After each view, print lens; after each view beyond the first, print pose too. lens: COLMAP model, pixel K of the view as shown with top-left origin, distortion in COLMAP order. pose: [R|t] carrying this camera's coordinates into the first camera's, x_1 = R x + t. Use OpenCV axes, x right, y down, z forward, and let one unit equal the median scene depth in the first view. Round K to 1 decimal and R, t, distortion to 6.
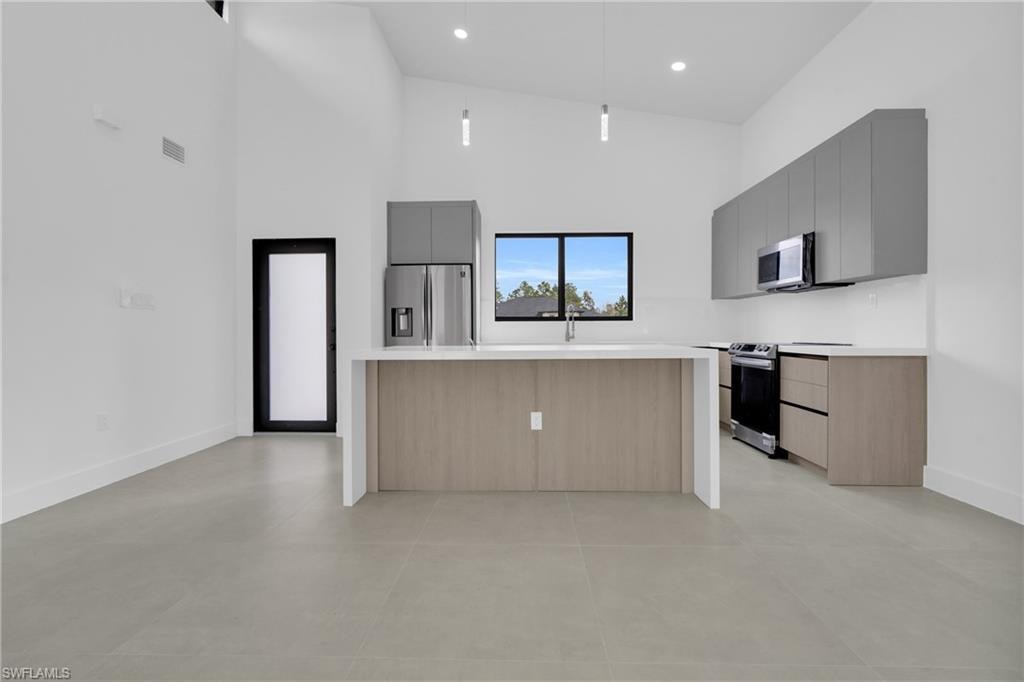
lens RADIAL K [[464.0, 0, 511.3], [0, 464.0, 335.2], [0, 0, 1]] dist [-0.007362, 0.000111]
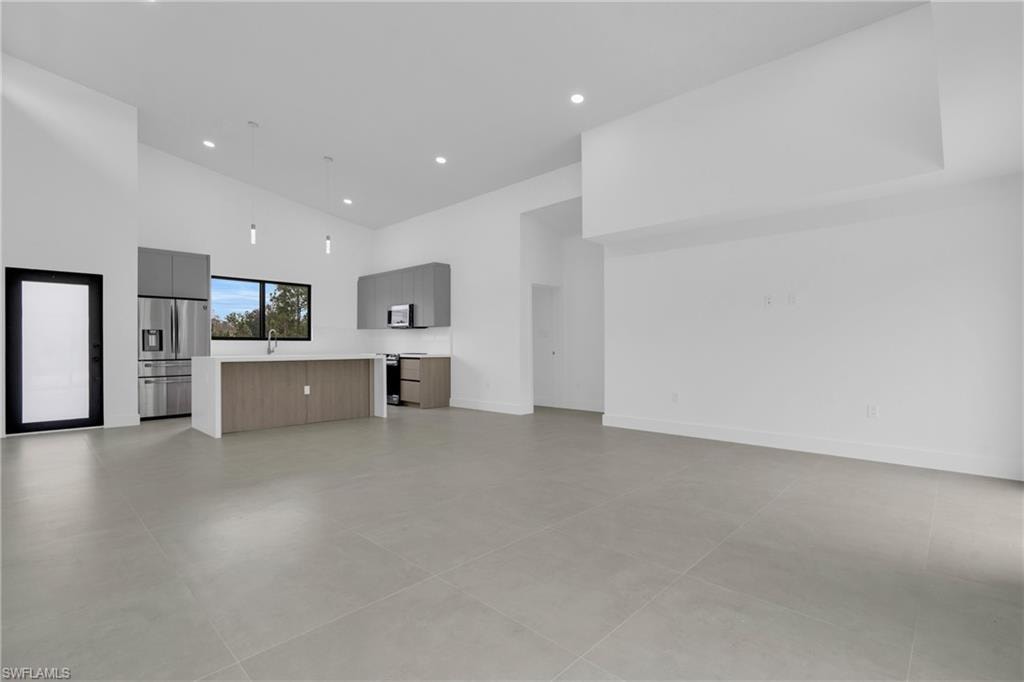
lens RADIAL K [[469.8, 0, 510.4], [0, 469.8, 348.7], [0, 0, 1]] dist [-0.001557, 0.000141]
pose [[0.674312, 0.000944, 0.738446, -0.580172], [0.003407, 0.999985, -0.004389, 0.006129], [-0.738439, 0.005475, 0.674298, -0.724163]]
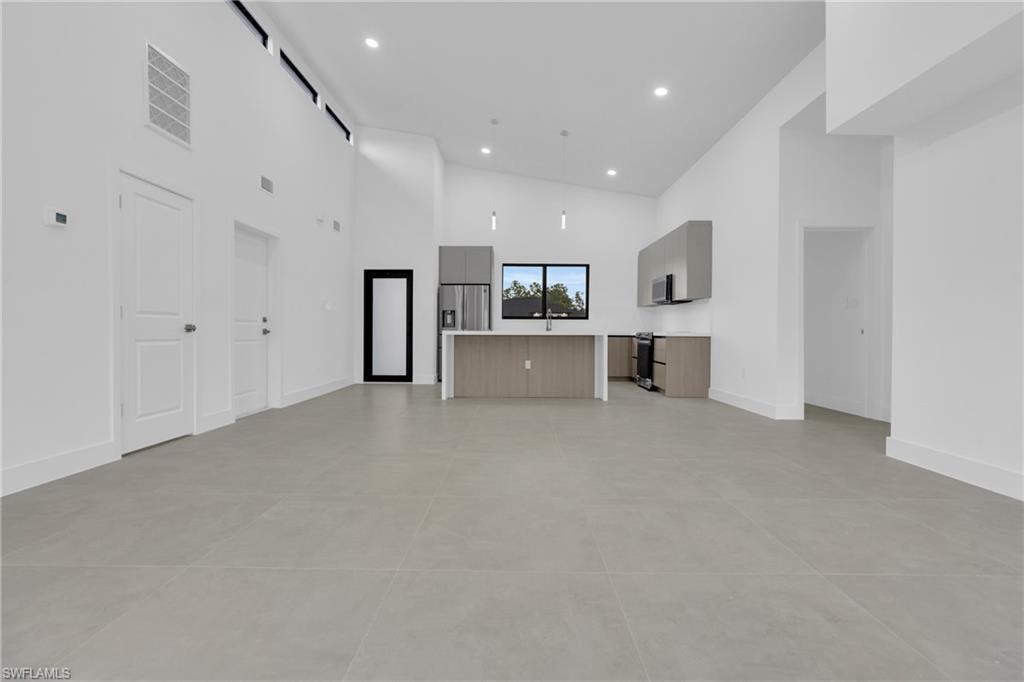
lens RADIAL K [[464.0, 0, 511.3], [0, 464.0, 335.2], [0, 0, 1]] dist [-0.007362, 0.000111]
pose [[0.999760, 0.010403, 0.019265, -0.042984], [-0.010411, 0.999946, 0.000301, 0.031117], [-0.019261, -0.000502, 0.999814, -0.745458]]
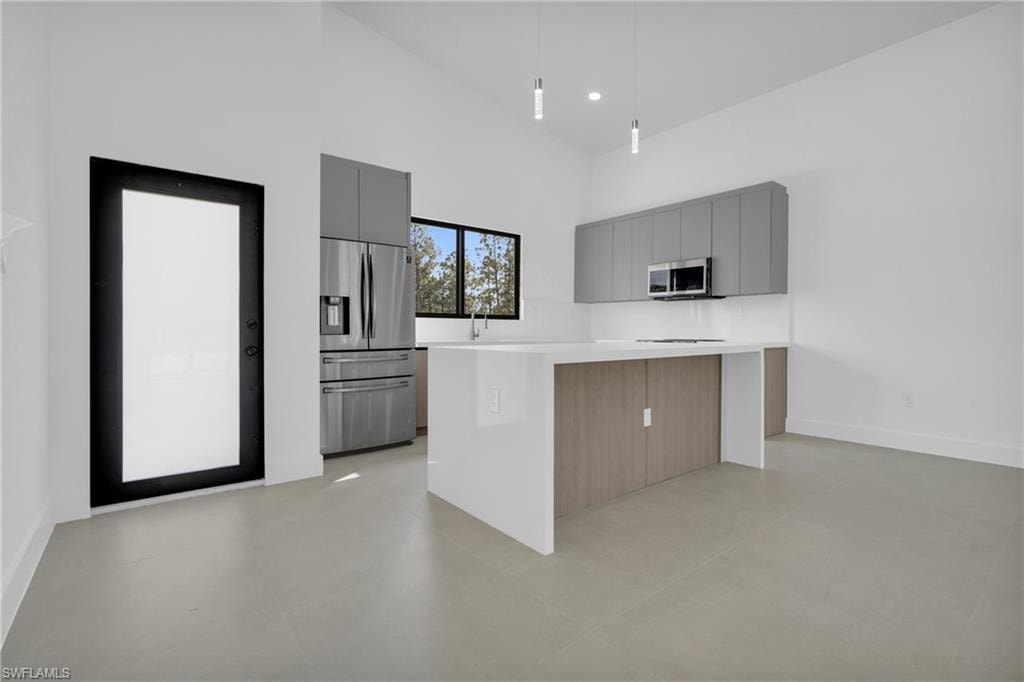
lens RADIAL K [[464.0, 0, 511.3], [0, 464.0, 335.2], [0, 0, 1]] dist [-0.007362, 0.000111]
pose [[0.767455, 0.000770, 0.641102, -0.532248], [-0.001749, 0.999998, 0.000893, 0.003036], [-0.641100, -0.001806, 0.767455, 0.266242]]
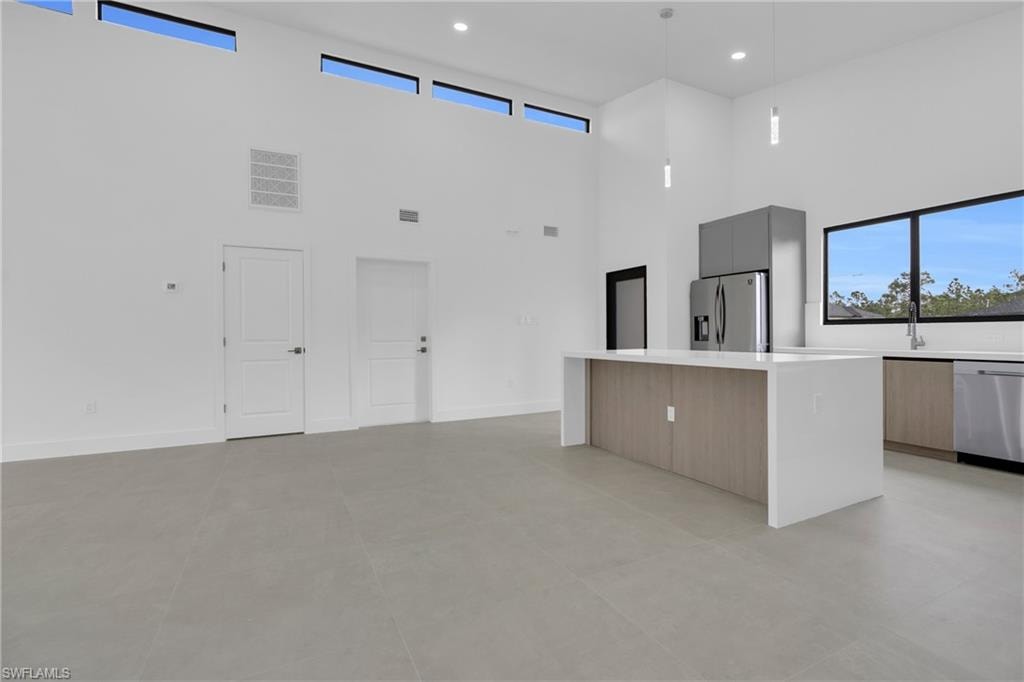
lens RADIAL K [[464.0, 0, 511.3], [0, 464.0, 335.2], [0, 0, 1]] dist [-0.007362, 0.000111]
pose [[0.479385, 0.003365, -0.877598, 0.591368], [-0.000354, 0.999993, 0.003641, -0.016118], [0.877605, -0.001435, 0.479383, 0.034157]]
